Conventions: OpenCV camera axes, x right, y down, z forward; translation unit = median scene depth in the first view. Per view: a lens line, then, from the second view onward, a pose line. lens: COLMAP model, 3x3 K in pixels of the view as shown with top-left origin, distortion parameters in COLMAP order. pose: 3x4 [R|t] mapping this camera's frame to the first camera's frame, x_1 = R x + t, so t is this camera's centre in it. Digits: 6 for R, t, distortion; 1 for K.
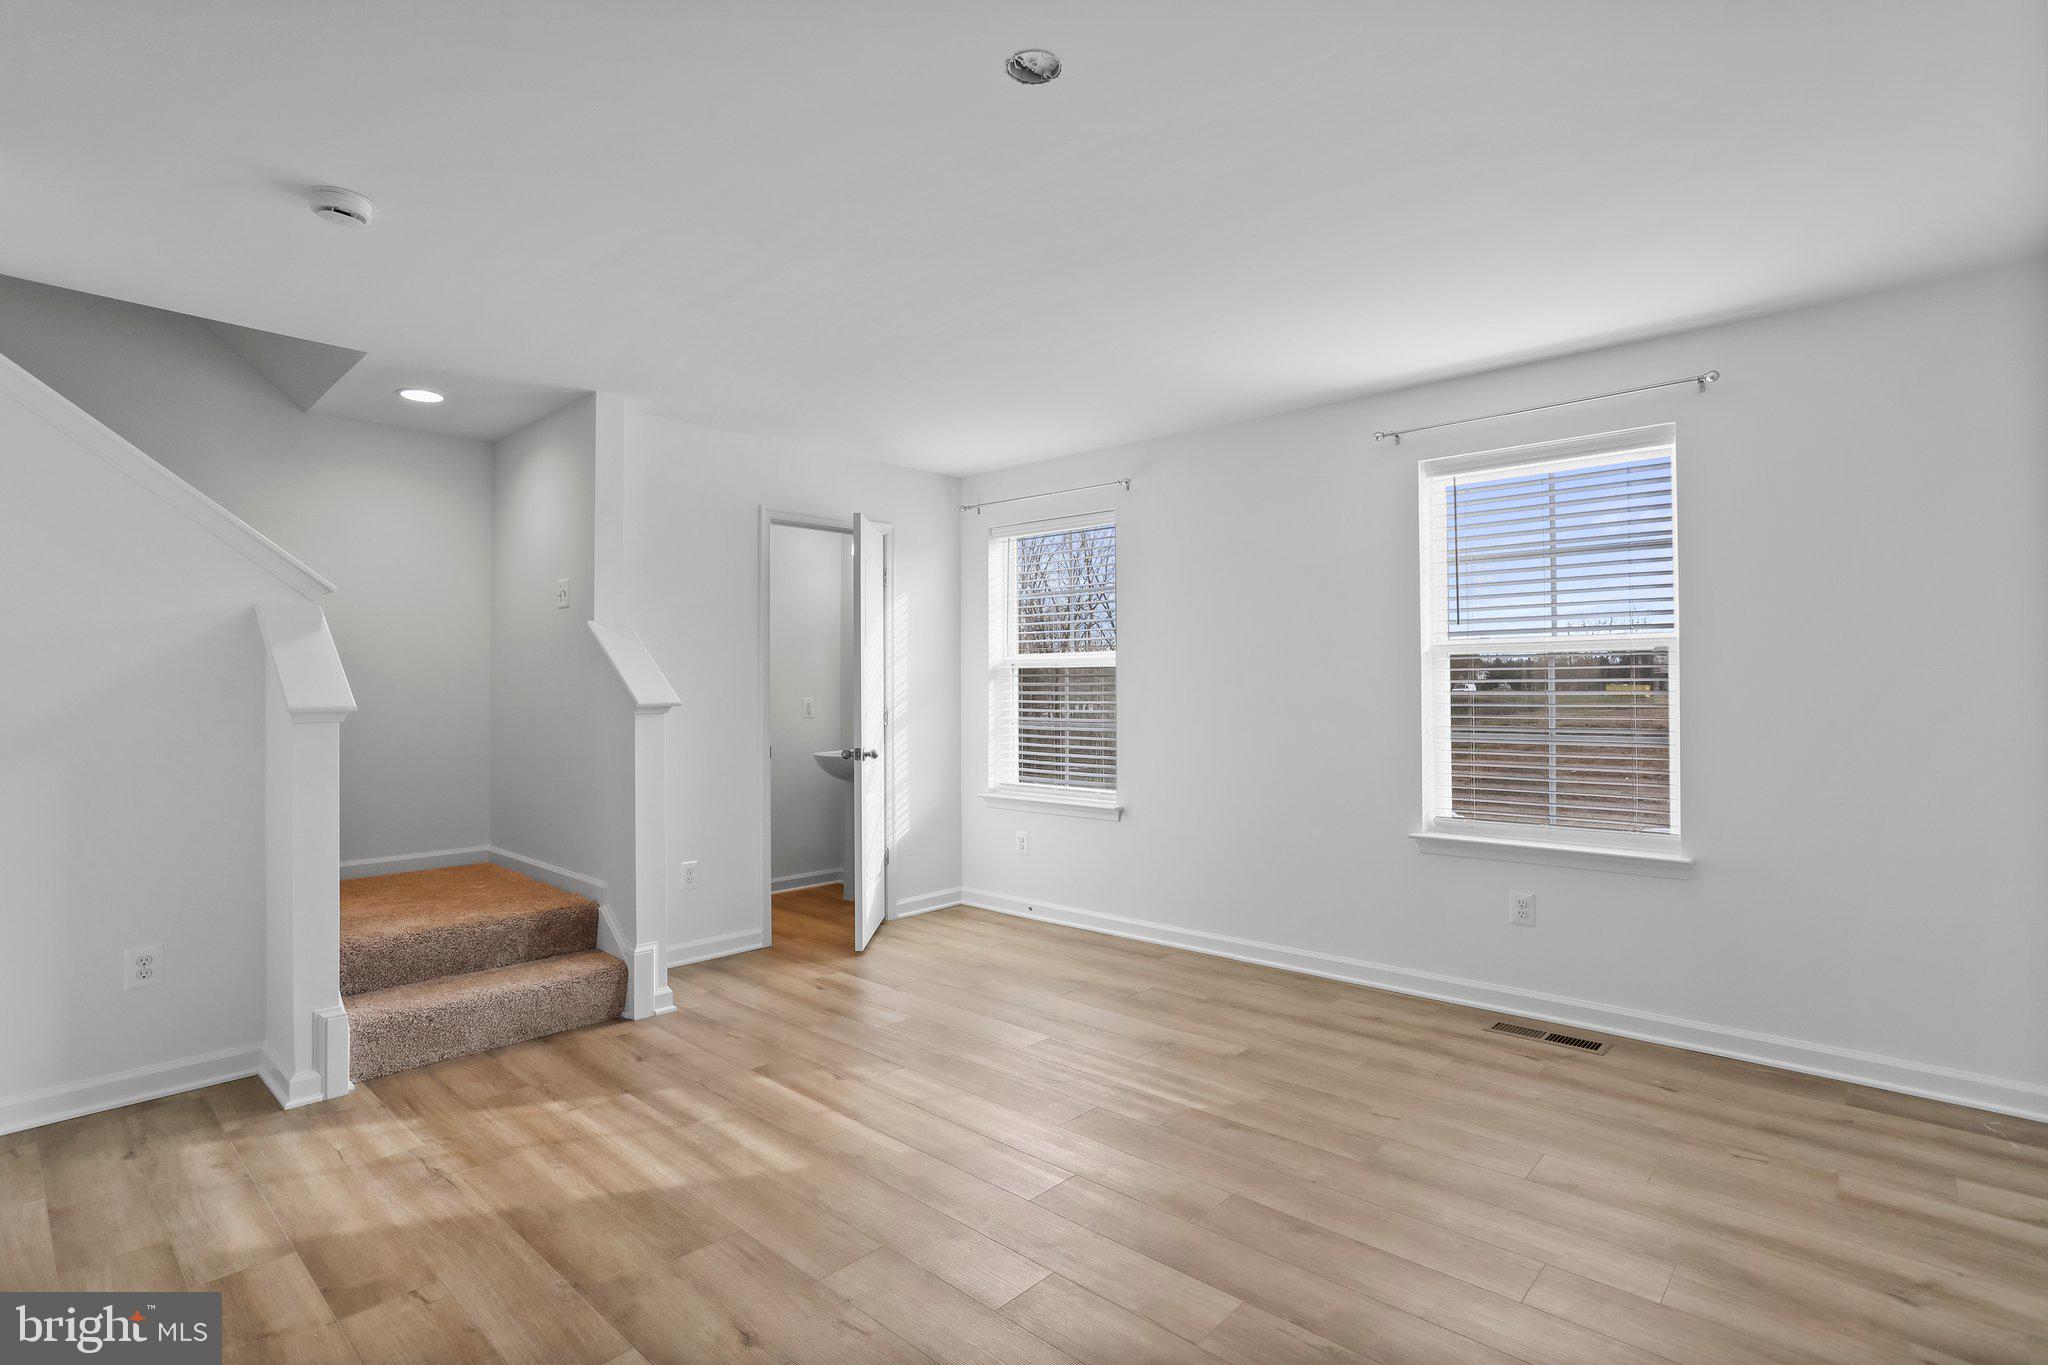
lens RADIAL K [[983.3, 0, 1042.4], [0, 983.3, 683.8], [0, 0, 1]] dist [-0.038617, 0.014767]
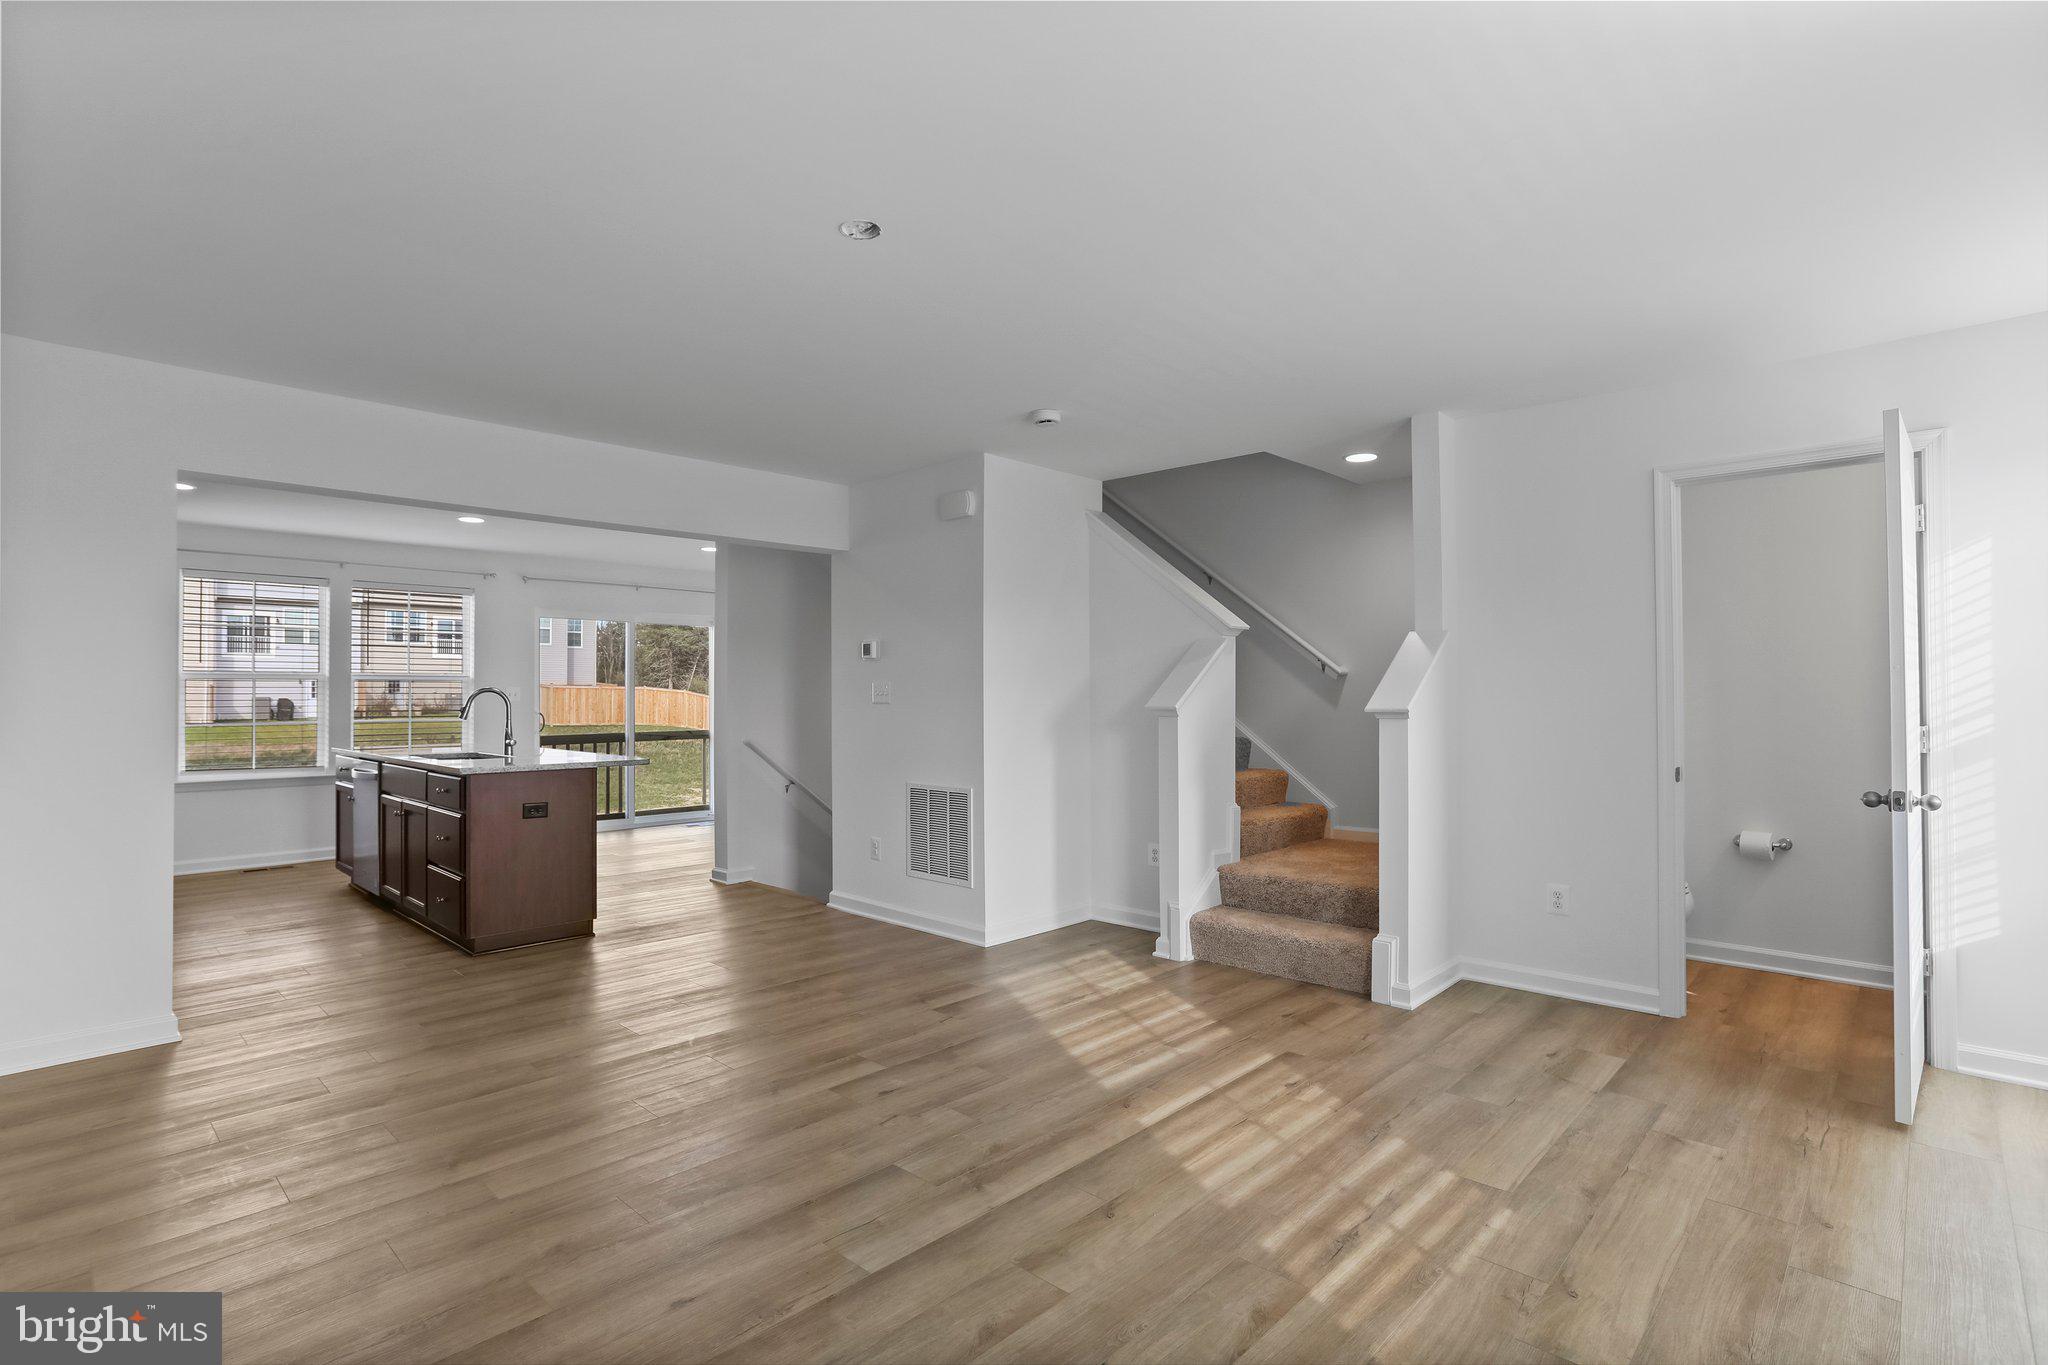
lens RADIAL K [[983.3, 0, 1015.2], [0, 983.3, 681.4], [0, 0, 1]] dist [-0.038617, 0.014767]
pose [[-0.026124, -0.012082, -0.999586, 0.911996], [0.009347, 0.999880, -0.012330, -0.000302], [0.999615, -0.009665, -0.026008, 0.850927]]
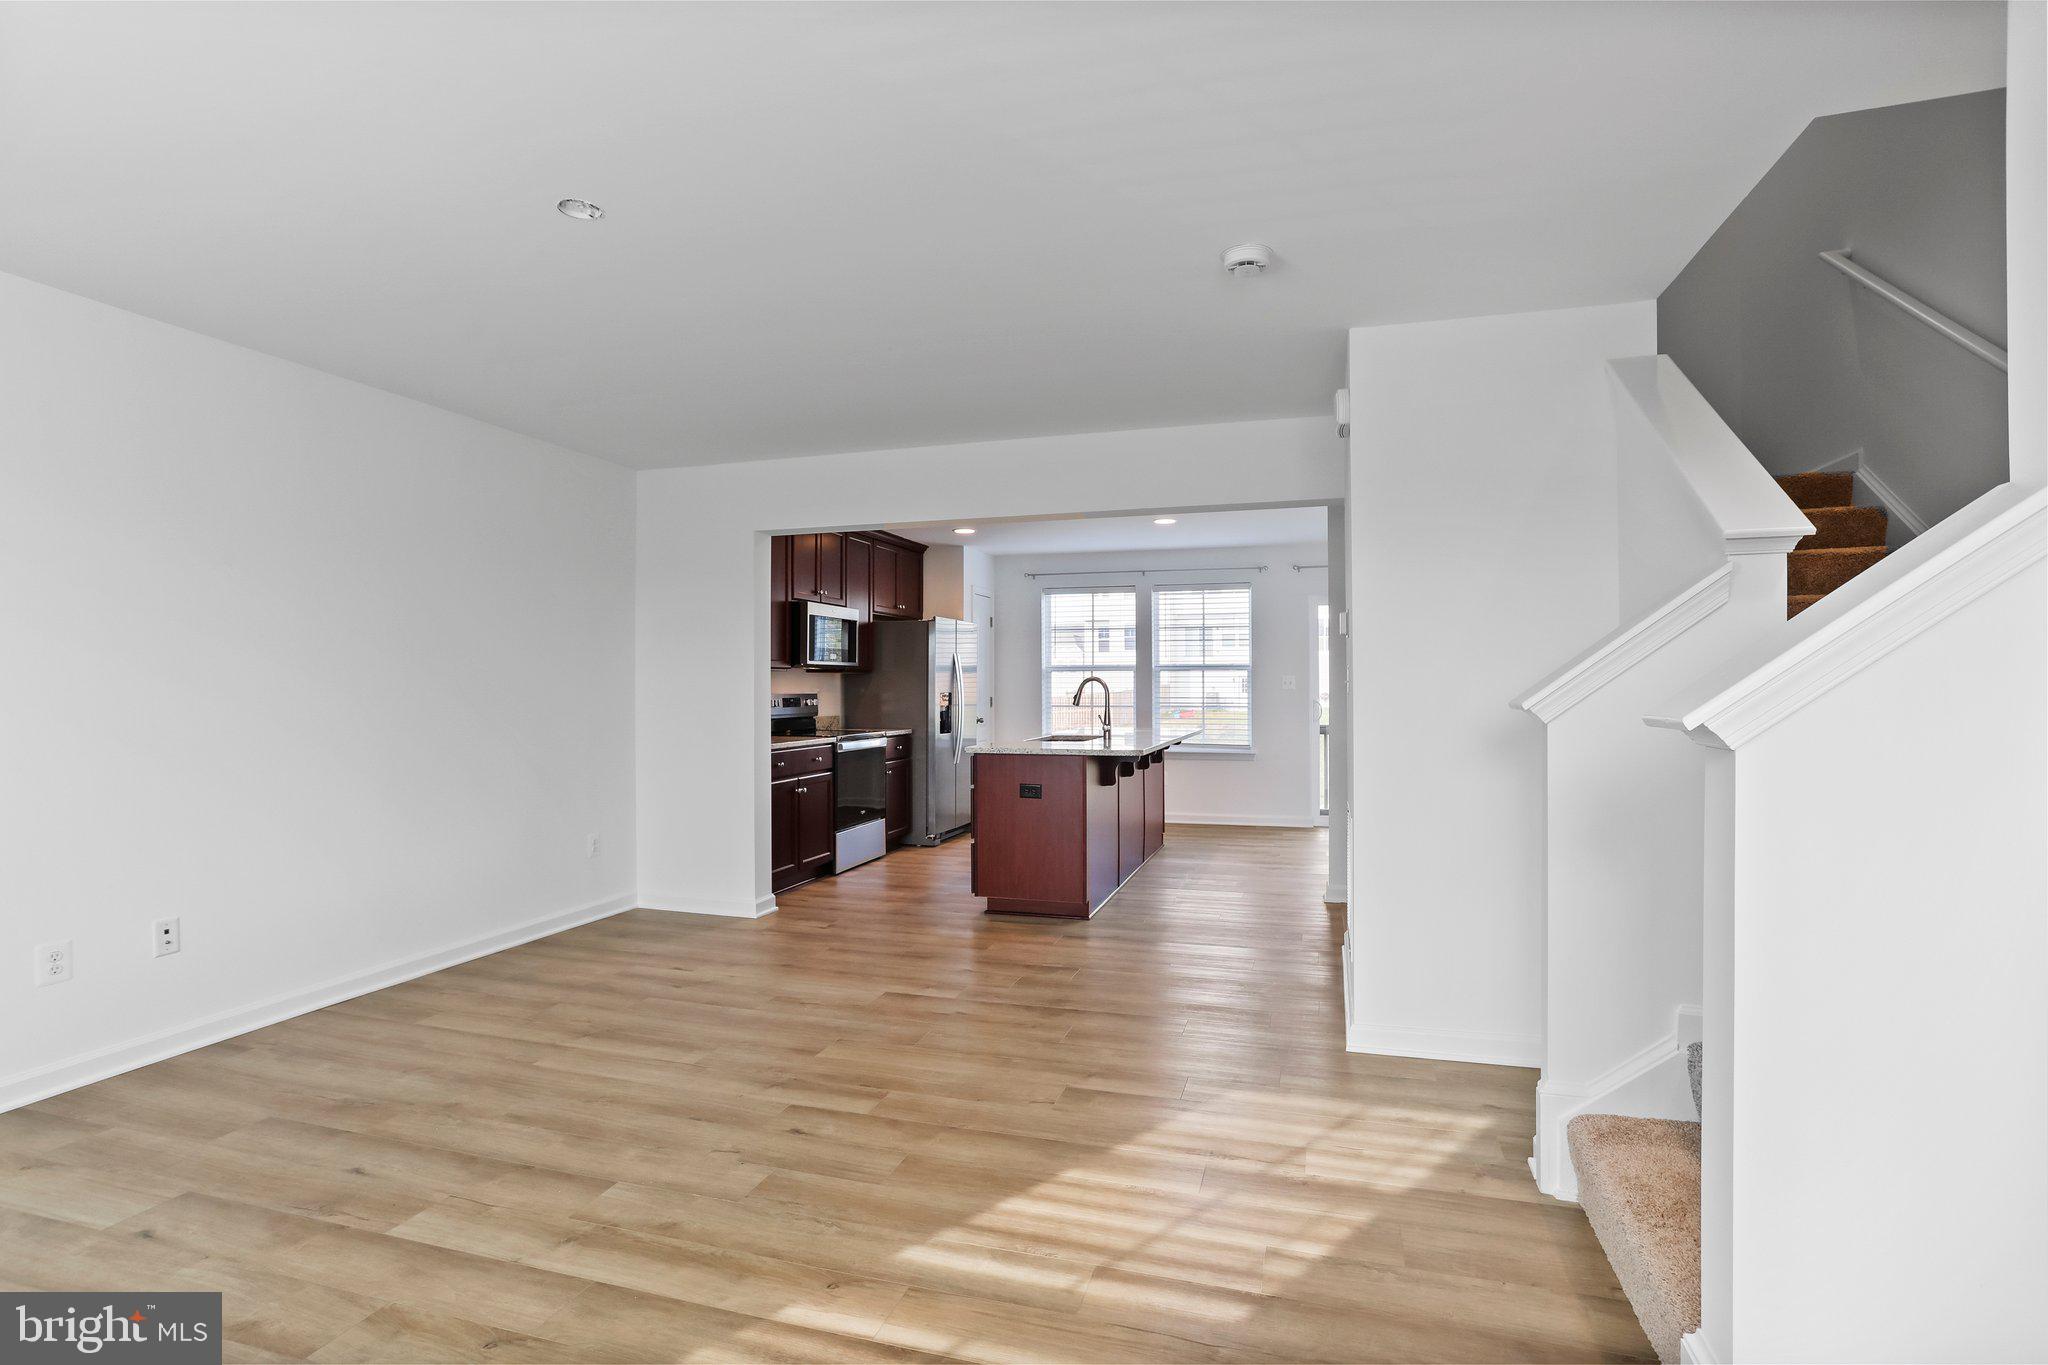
lens RADIAL K [[983.3, 0, 1029.7], [0, 983.3, 685.1], [0, 0, 1]] dist [-0.038617, 0.014767]
pose [[-0.901186, 0.006314, -0.433386, 0.008433], [0.009225, 0.999947, -0.004614, 0.006216], [0.433333, -0.008156, -0.901197, 1.671387]]
